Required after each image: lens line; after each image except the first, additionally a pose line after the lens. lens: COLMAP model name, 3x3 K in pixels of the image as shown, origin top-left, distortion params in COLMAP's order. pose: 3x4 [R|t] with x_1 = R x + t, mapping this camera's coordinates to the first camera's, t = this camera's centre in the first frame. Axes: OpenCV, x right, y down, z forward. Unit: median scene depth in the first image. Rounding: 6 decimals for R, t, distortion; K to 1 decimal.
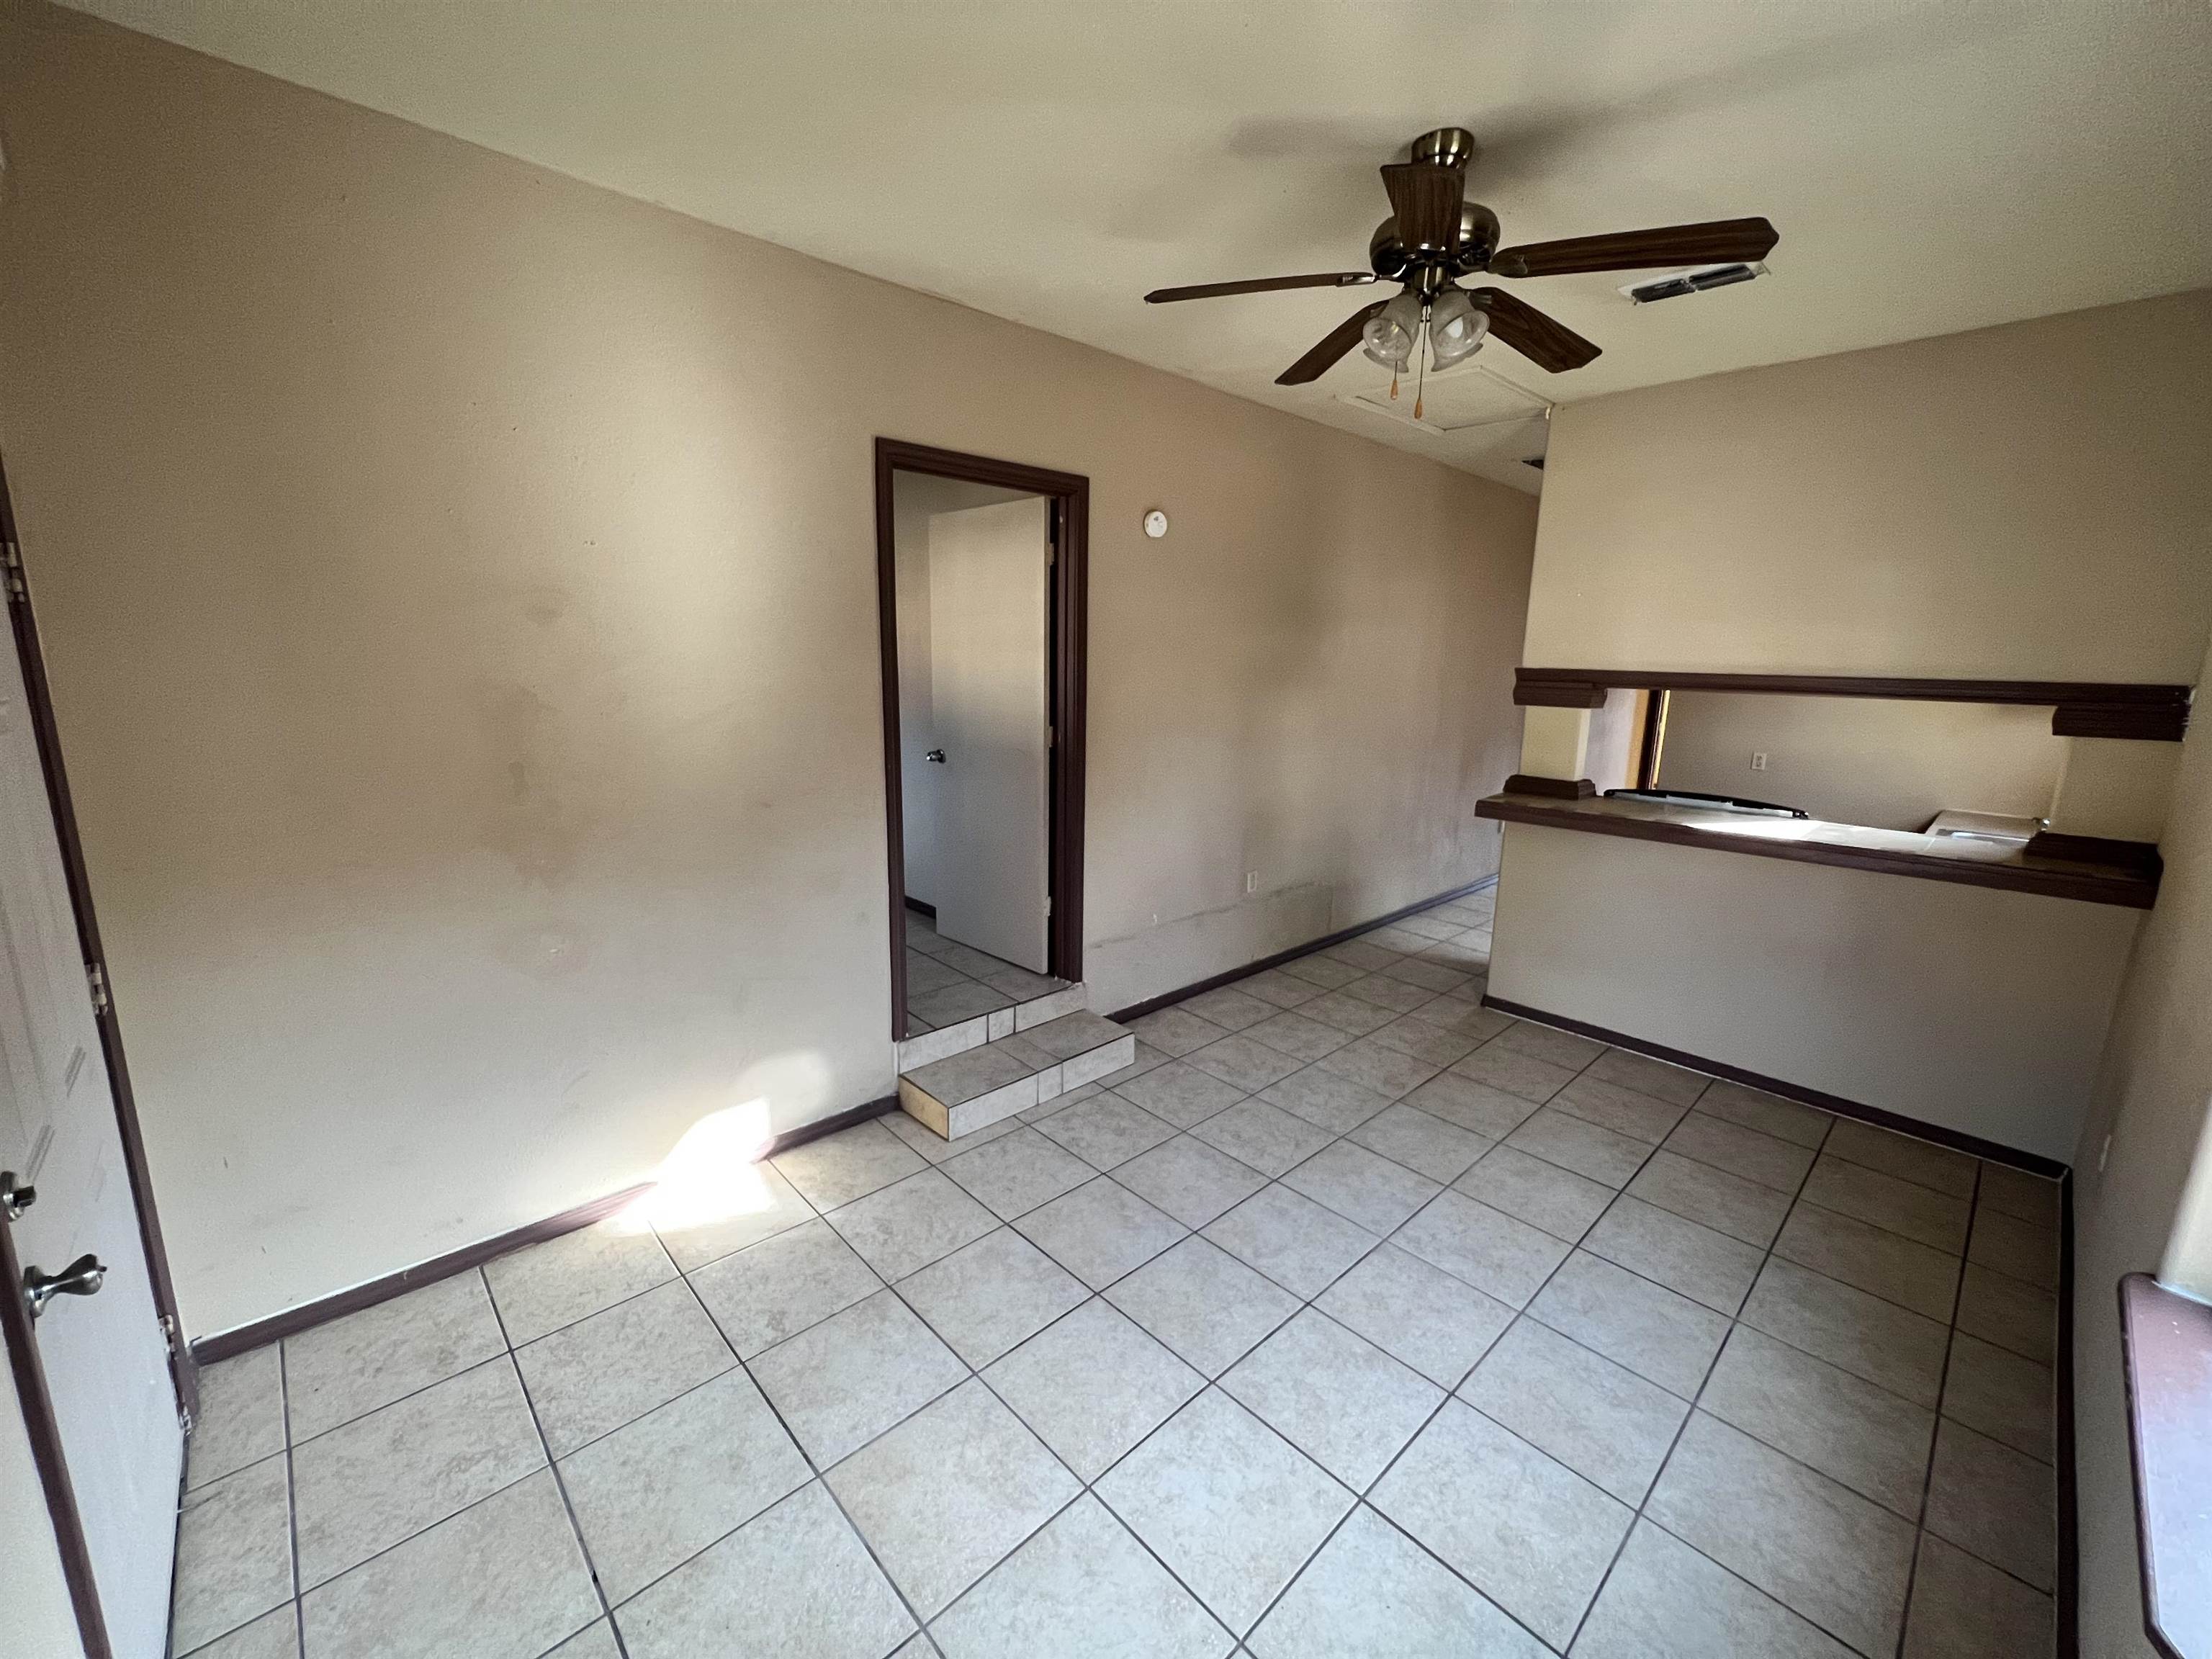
lens RADIAL K [[890.3, 0, 1105.4], [0, 890.3, 827.8], [0, 0, 1]] dist [-0.002898, -0.000217]
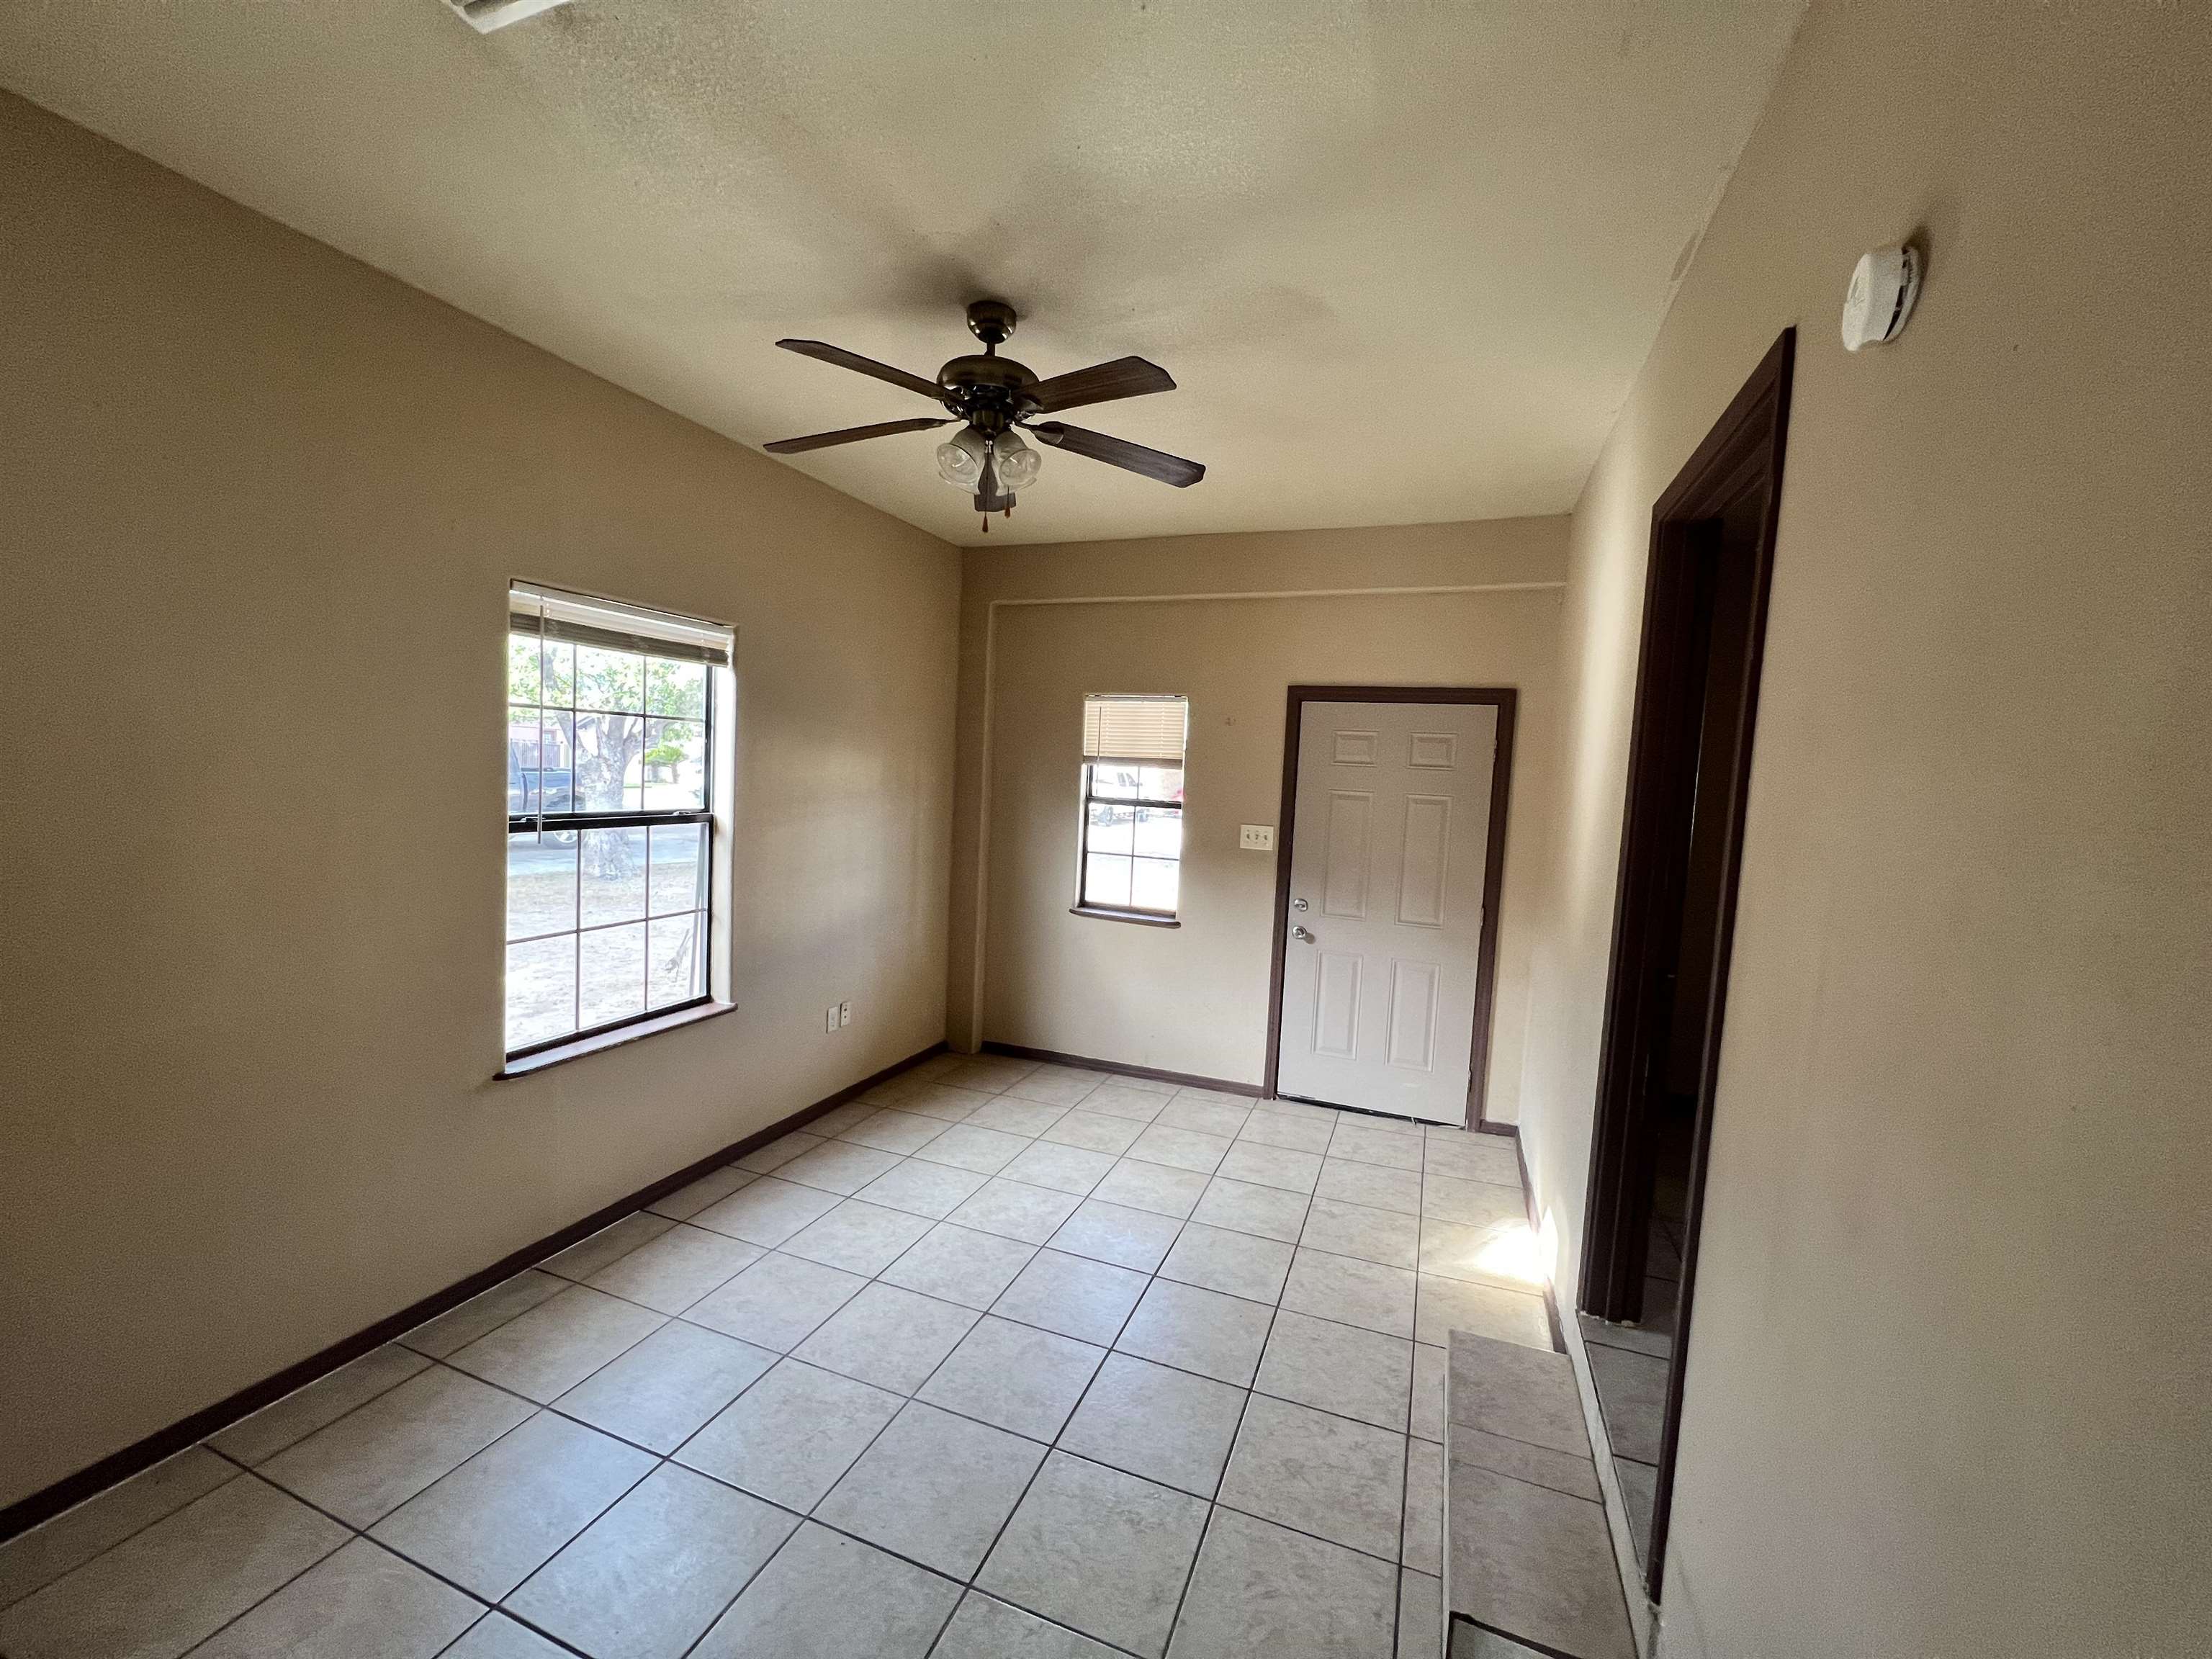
lens RADIAL K [[887.2, 0, 1104.0], [0, 887.2, 831.3], [0, 0, 1]] dist [0.003897, -0.000400]
pose [[-0.900915, -0.030082, -0.432953, 0.625966], [-0.145968, 0.960480, 0.237005, -0.349797], [0.408713, 0.276718, -0.869702, 1.960131]]
